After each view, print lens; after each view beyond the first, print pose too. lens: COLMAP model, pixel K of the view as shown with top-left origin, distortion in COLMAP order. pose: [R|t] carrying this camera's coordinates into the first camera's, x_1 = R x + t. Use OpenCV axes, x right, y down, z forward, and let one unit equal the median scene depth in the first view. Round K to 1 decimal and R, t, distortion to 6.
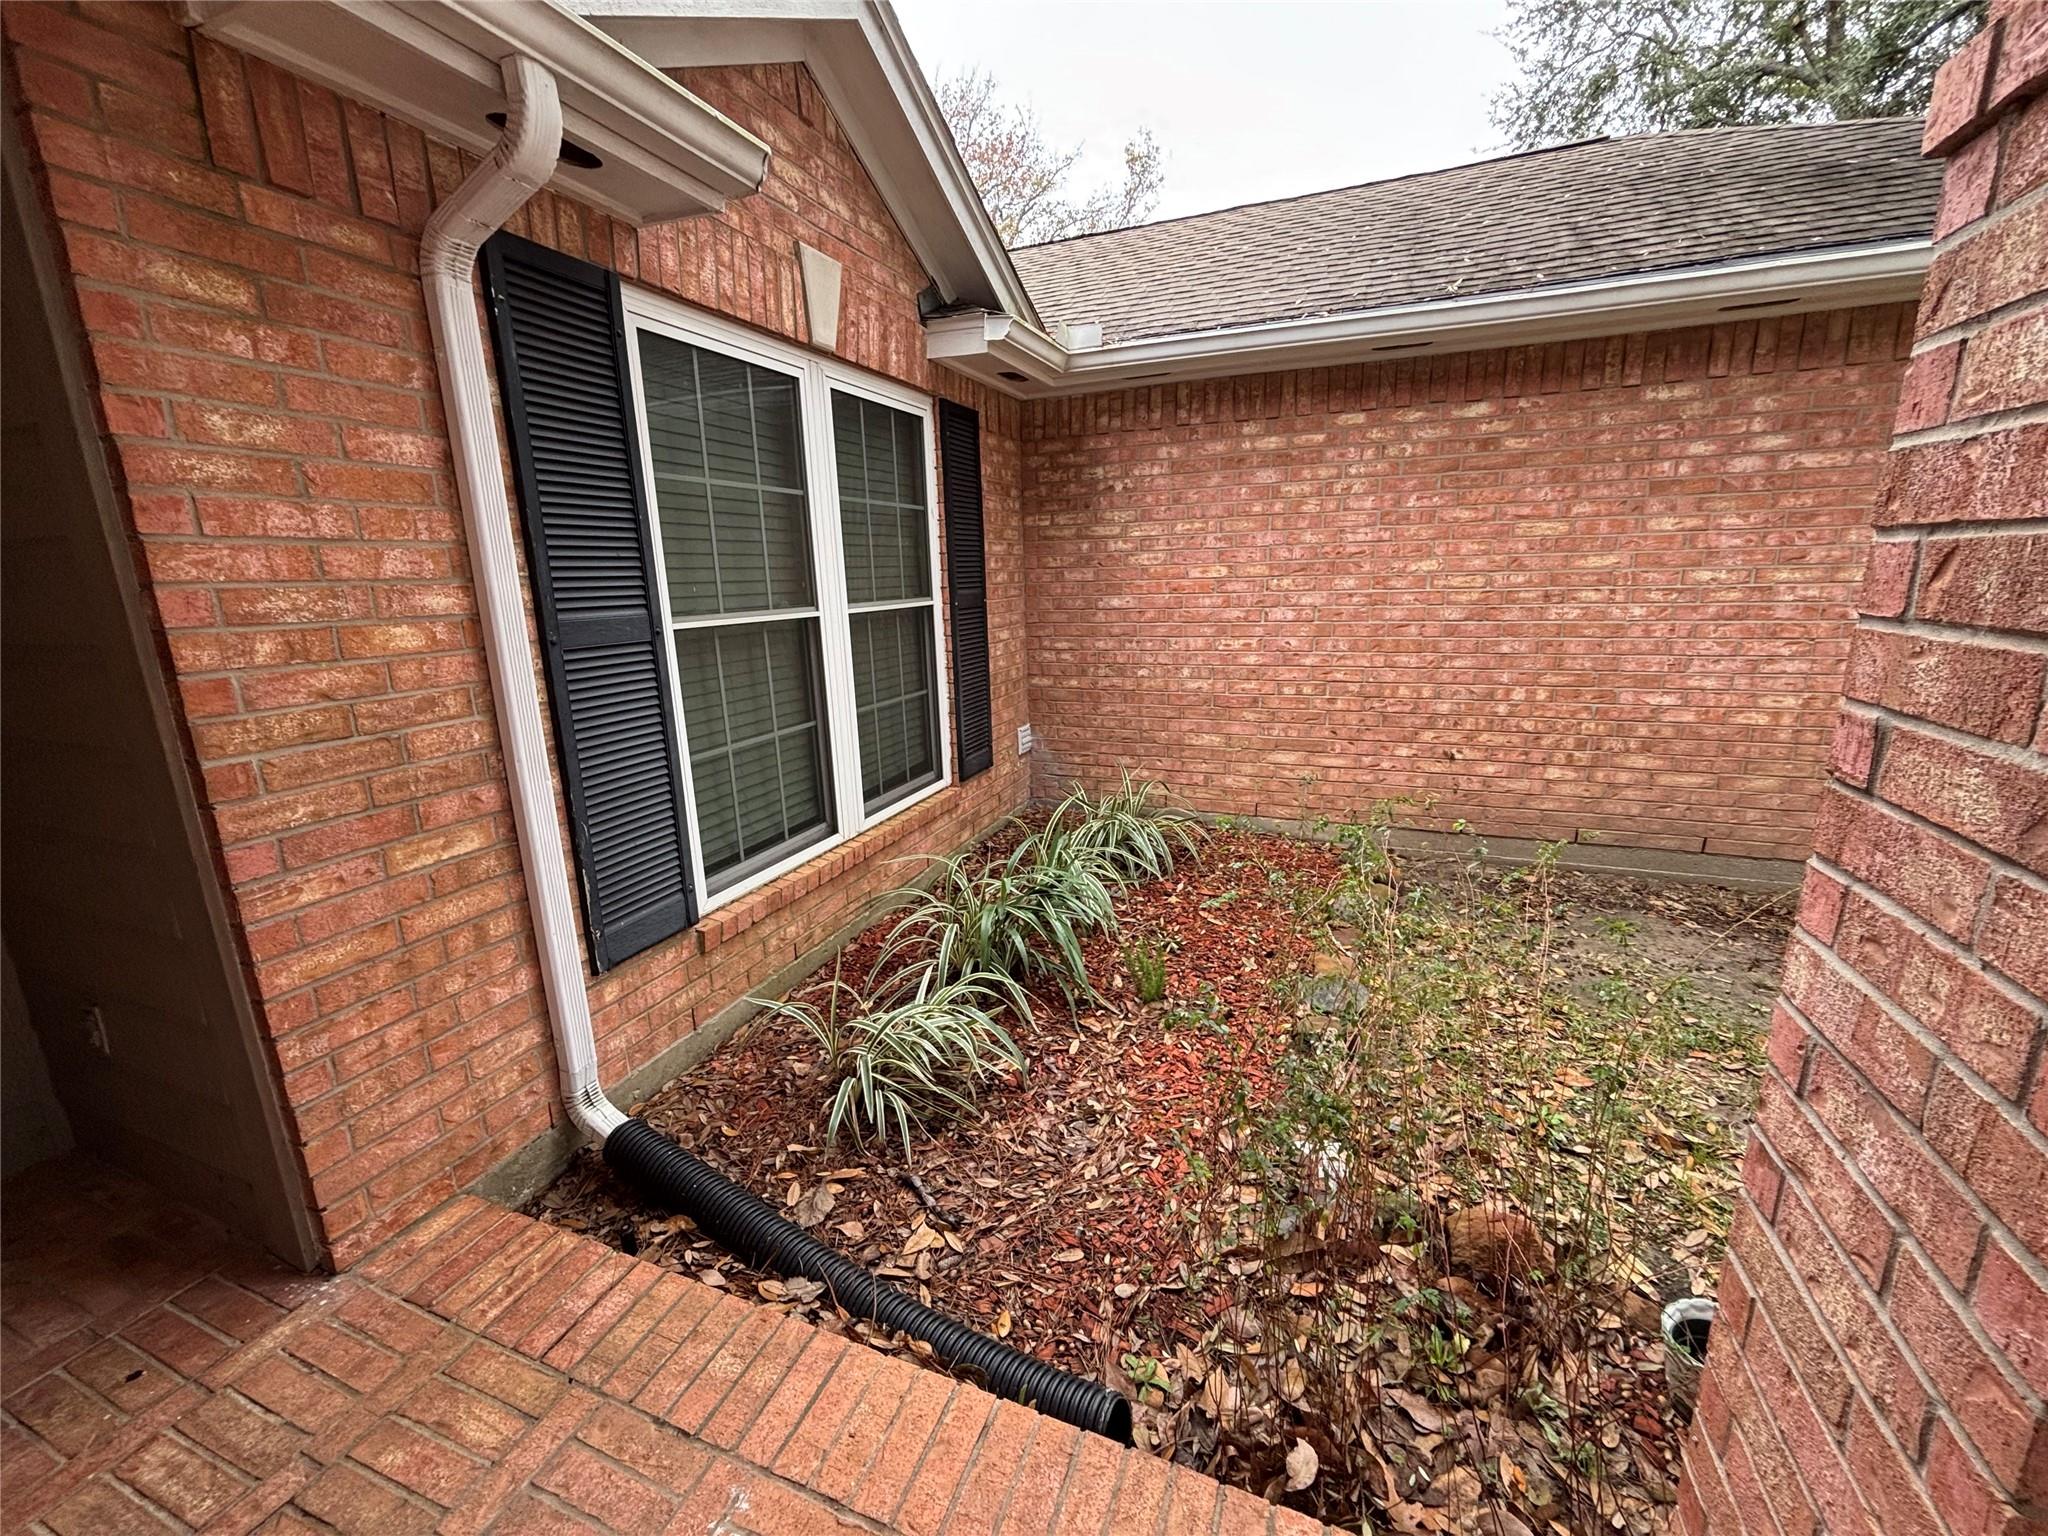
lens RADIAL K [[833.4, 0, 1018.1], [0, 833.4, 765.6], [0, 0, 1]] dist [-0.001748, 0.000245]
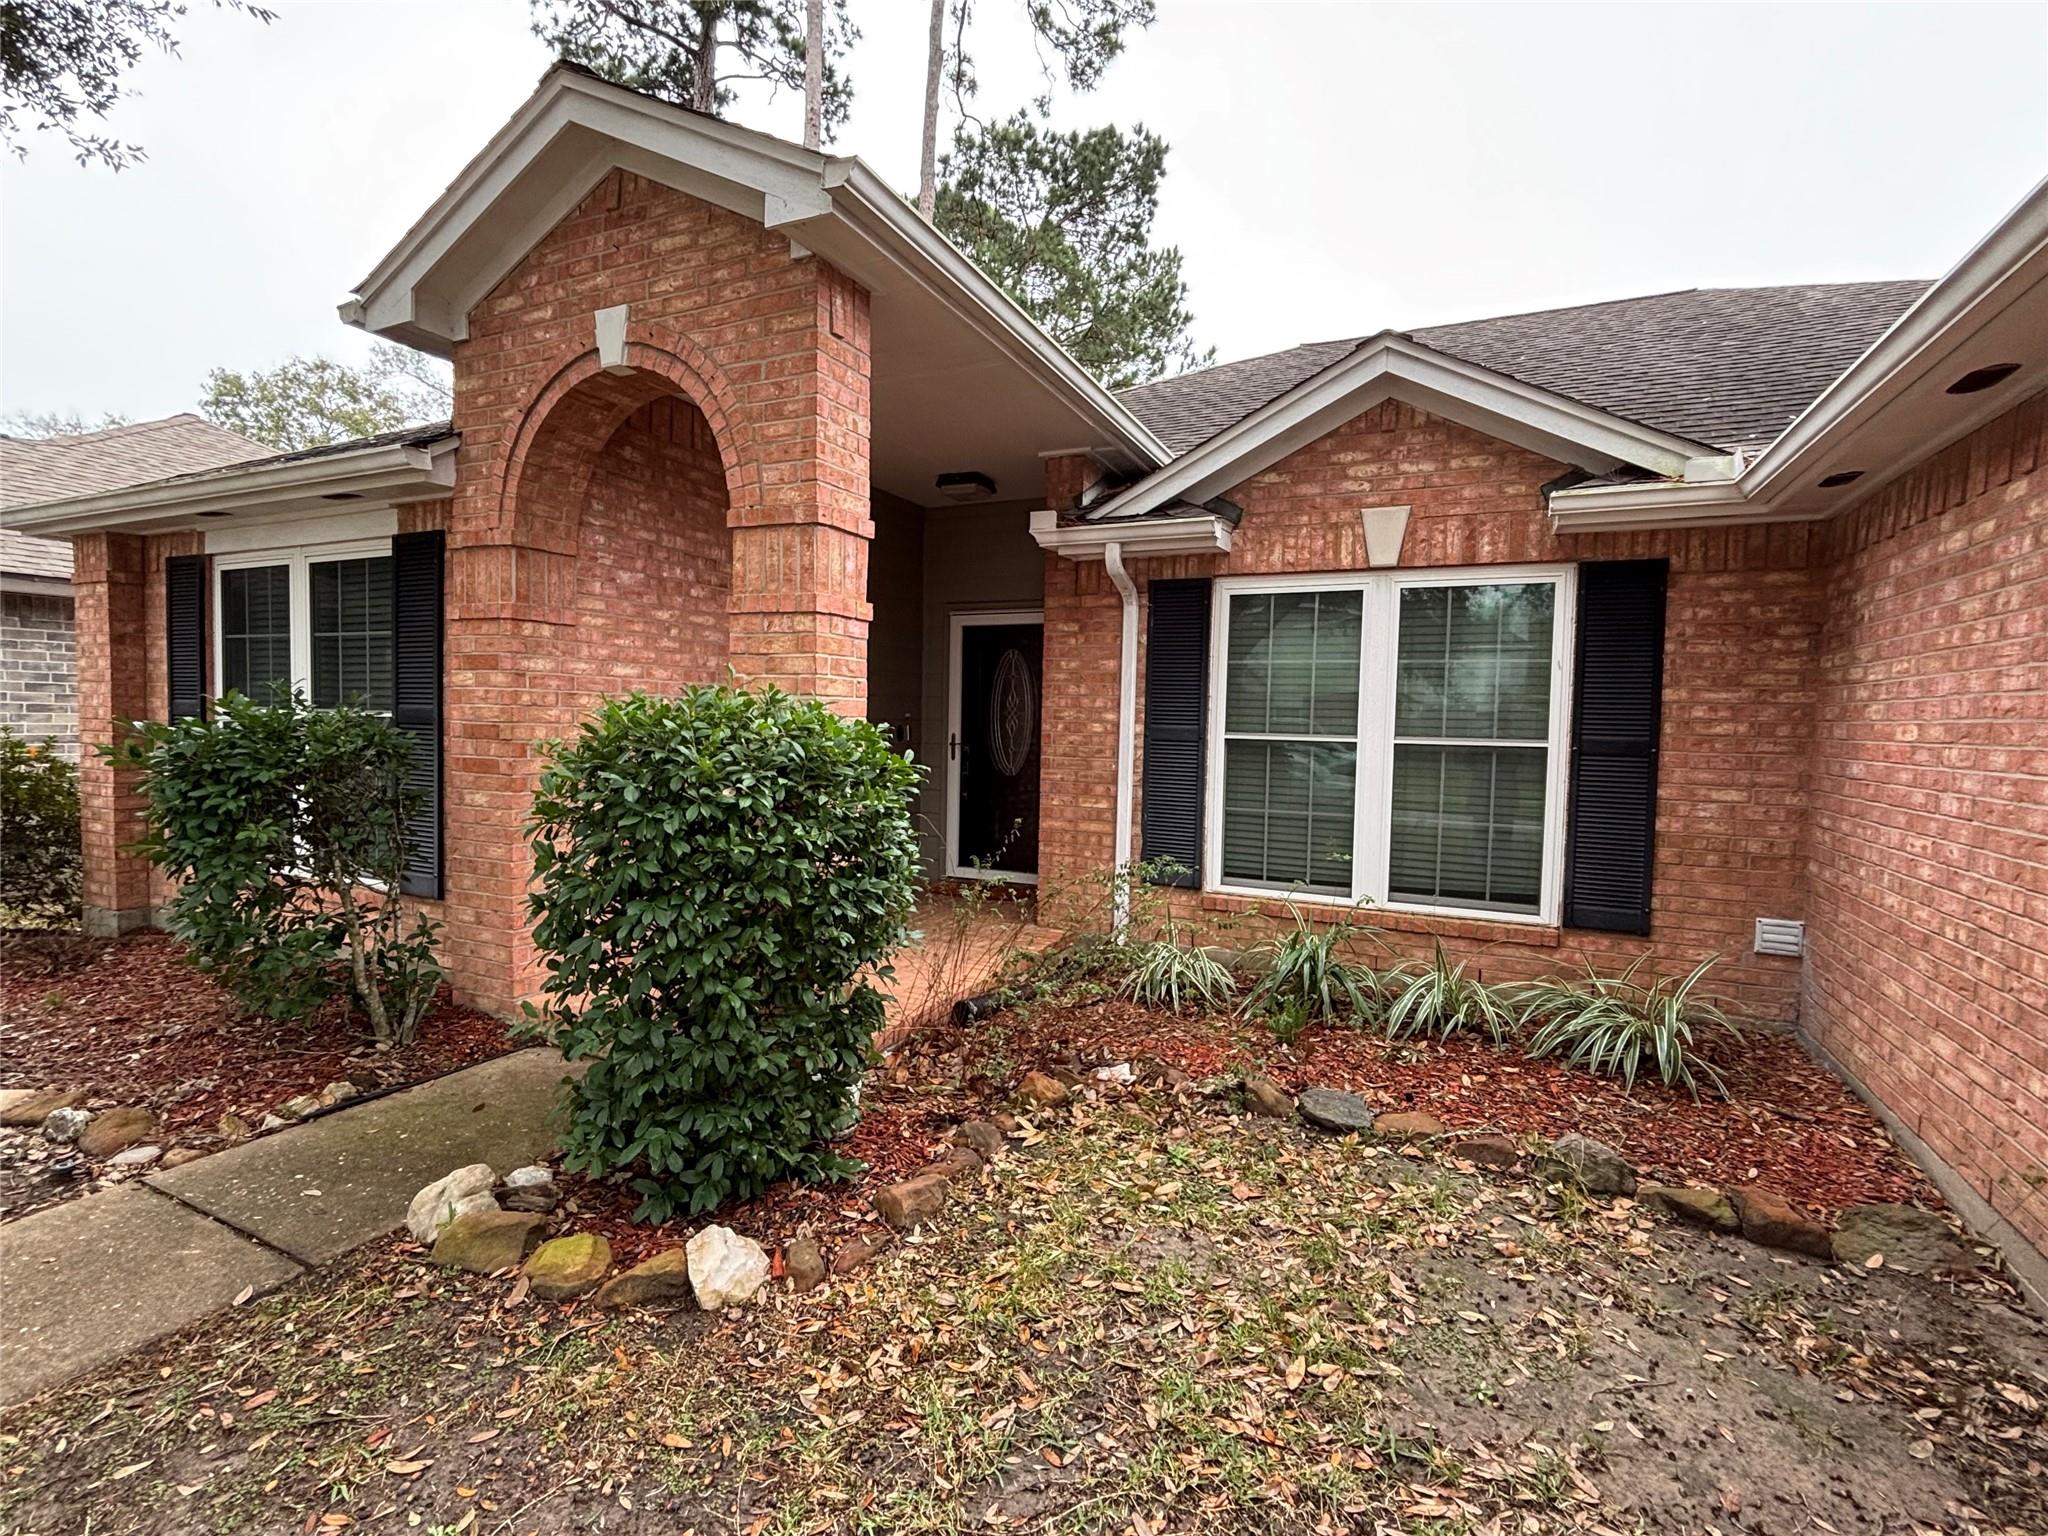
lens RADIAL K [[957.3, 0, 1016.8], [0, 957.3, 777.0], [0, 0, 1]] dist [0.000281, -0.000106]
pose [[-0.063419, 0.086964, -0.994191, 2.088716], [-0.249401, 0.963206, 0.100163, -0.201295], [0.966321, 0.254304, -0.039397, 0.722768]]
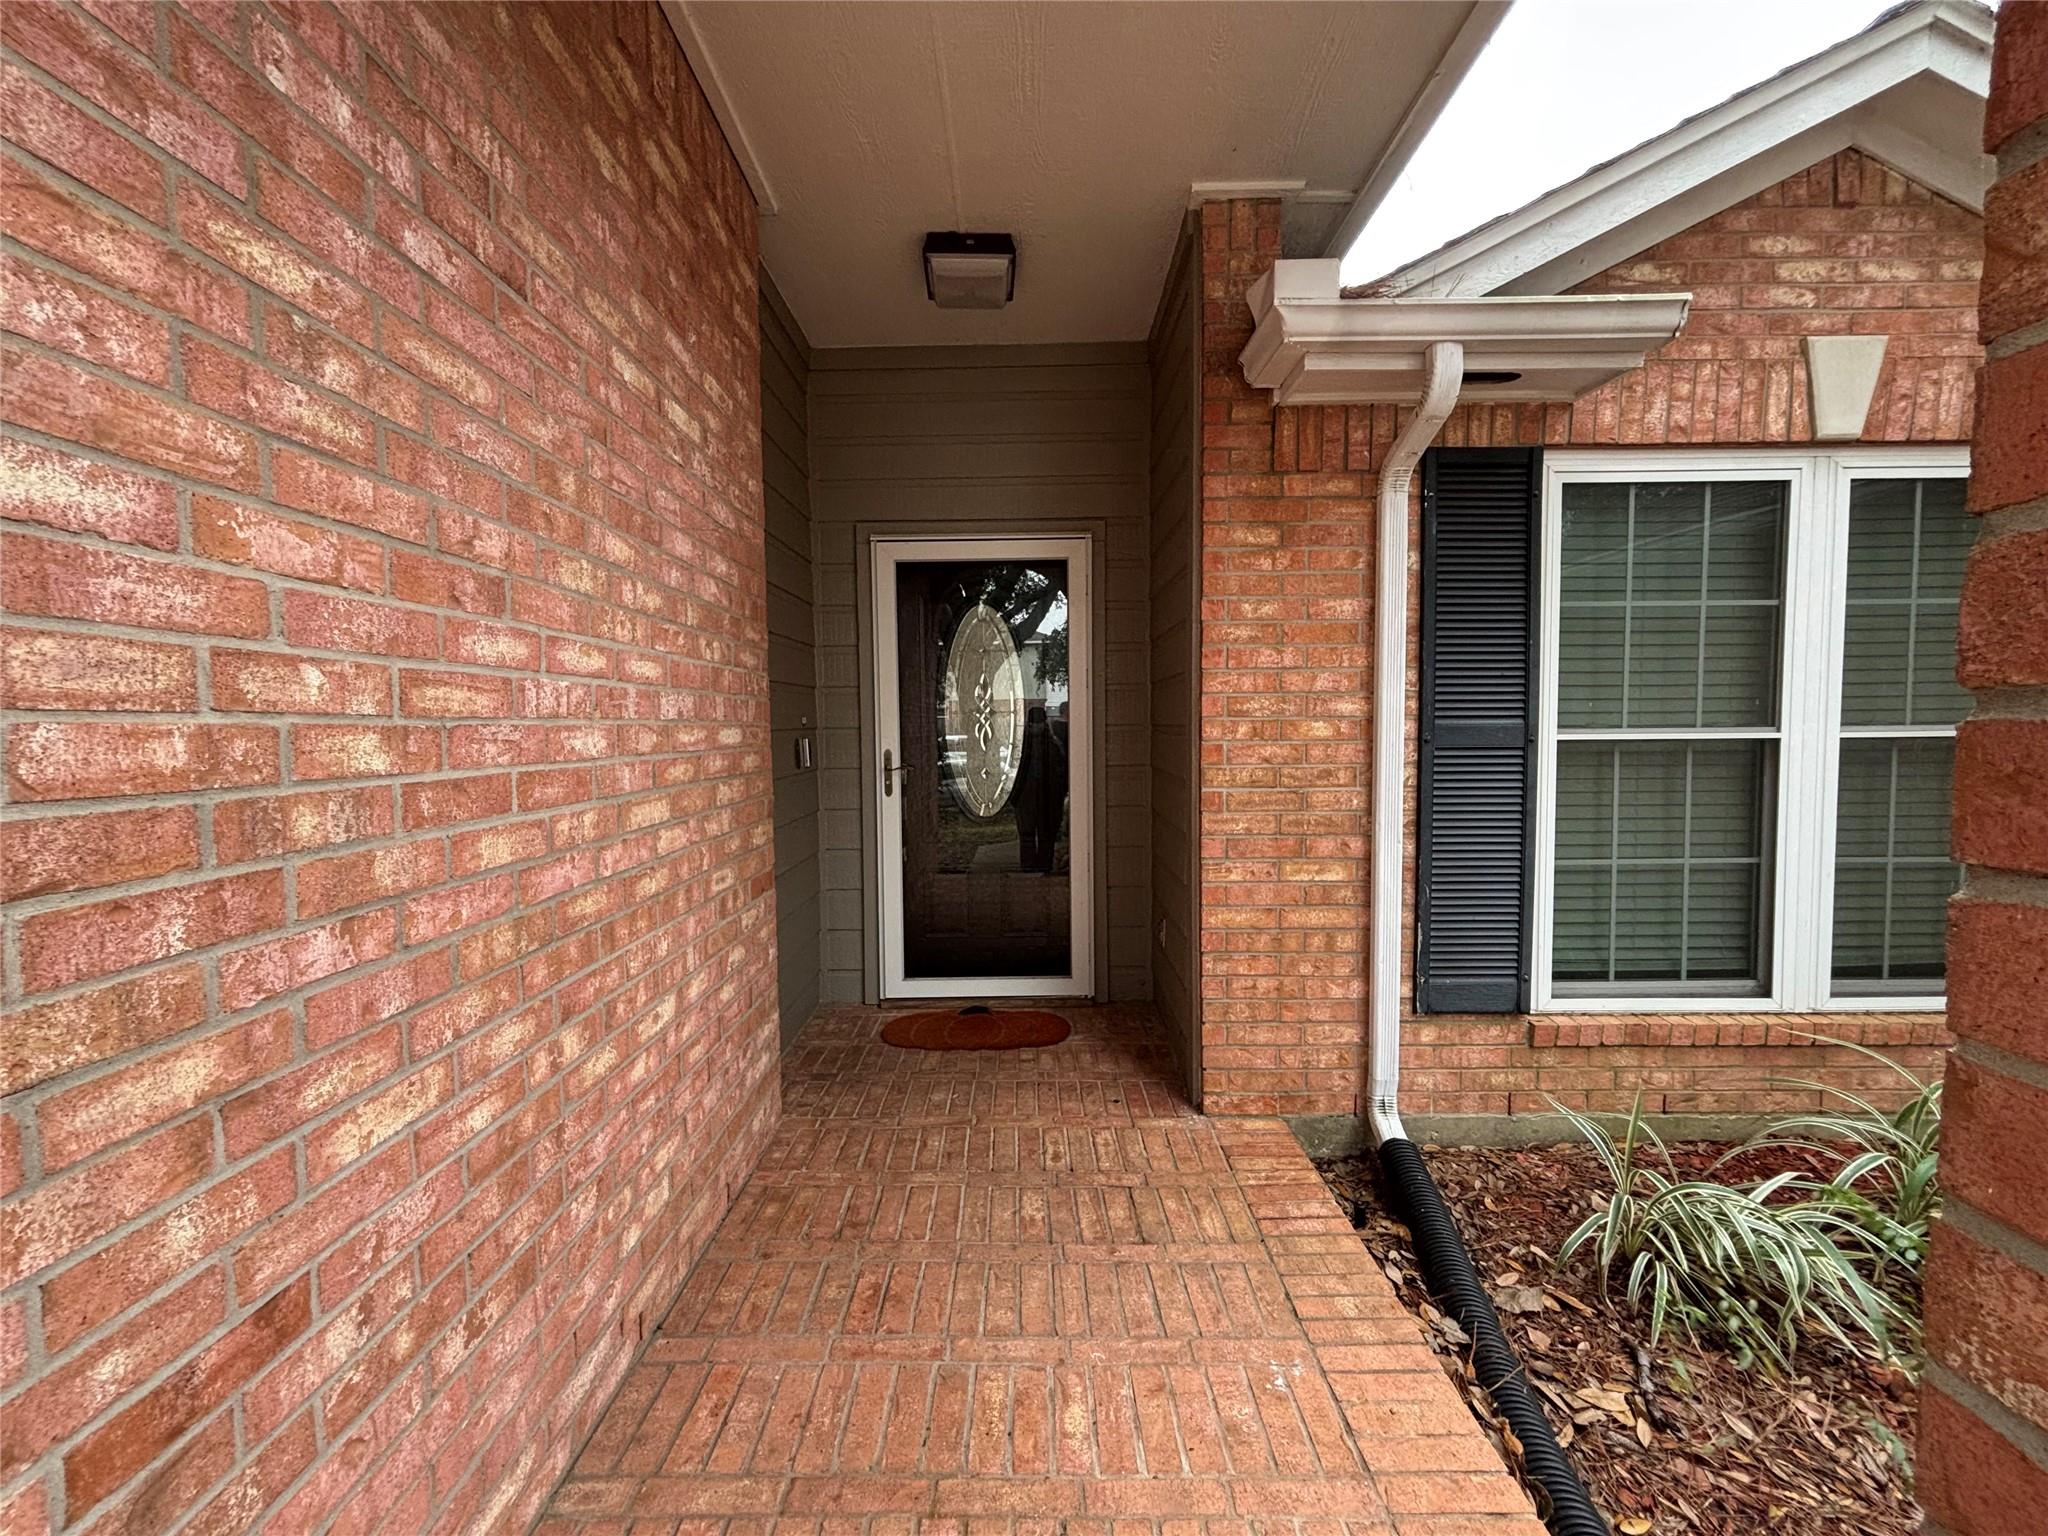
lens RADIAL K [[833.4, 0, 1018.1], [0, 833.4, 765.6], [0, 0, 1]] dist [-0.001748, 0.000245]
pose [[0.368265, 0.071326, -0.926981, 0.385130], [-0.213692, 0.976853, -0.009731, 0.035501], [0.904830, 0.201672, 0.374982, -0.048824]]
